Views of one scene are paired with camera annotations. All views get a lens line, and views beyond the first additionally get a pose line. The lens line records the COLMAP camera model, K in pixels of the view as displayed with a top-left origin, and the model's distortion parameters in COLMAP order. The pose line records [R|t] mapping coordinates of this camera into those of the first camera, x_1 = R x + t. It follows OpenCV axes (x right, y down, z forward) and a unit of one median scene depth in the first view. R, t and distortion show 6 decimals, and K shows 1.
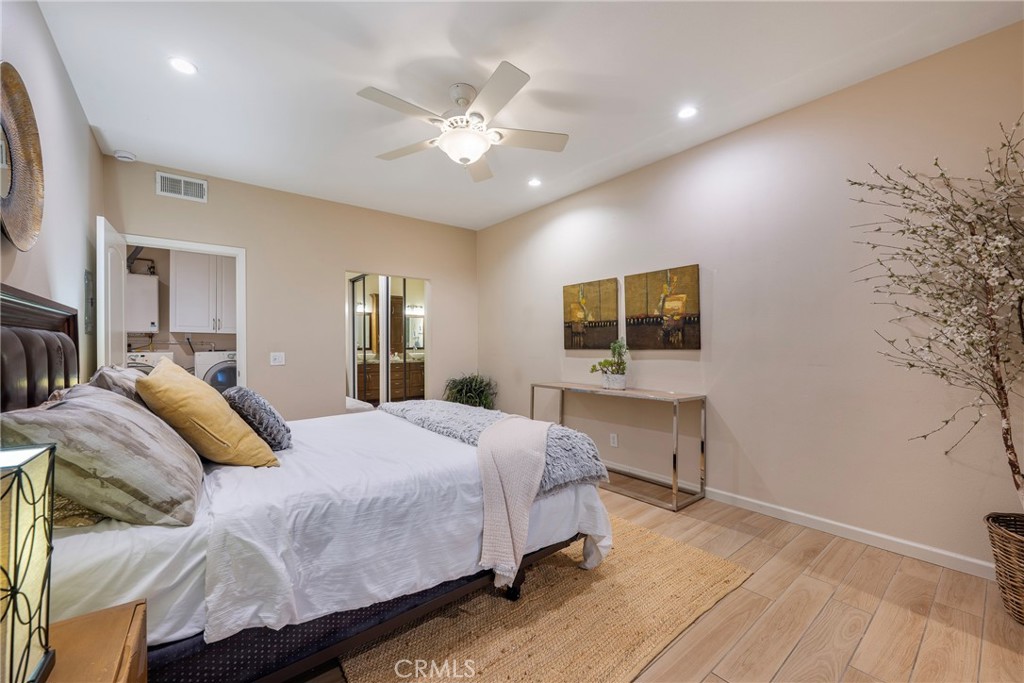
lens RADIAL K [[413.6, 0, 511.5], [0, 413.6, 346.7], [0, 0, 1]] dist [-0.003213, -0.000446]
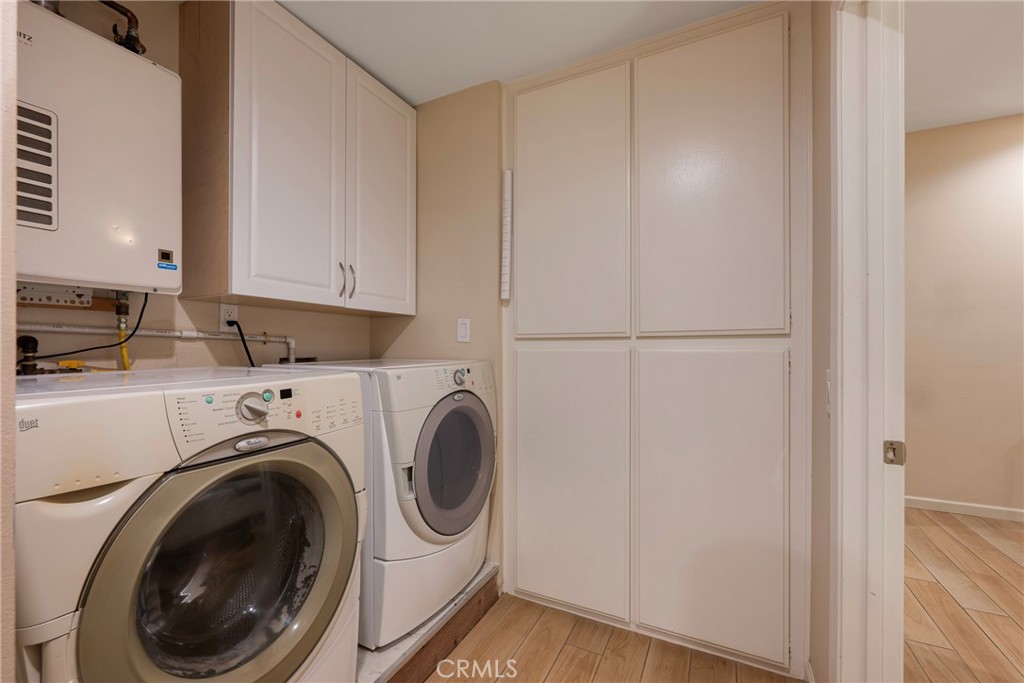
lens RADIAL K [[413.6, 0, 511.5], [0, 413.6, 346.7], [0, 0, 1]] dist [-0.003213, -0.000446]
pose [[0.851176, 0.002452, 0.524875, -0.822964], [-0.000297, 0.999991, -0.004191, -0.000562], [-0.524880, 0.003411, 0.851169, 0.686291]]
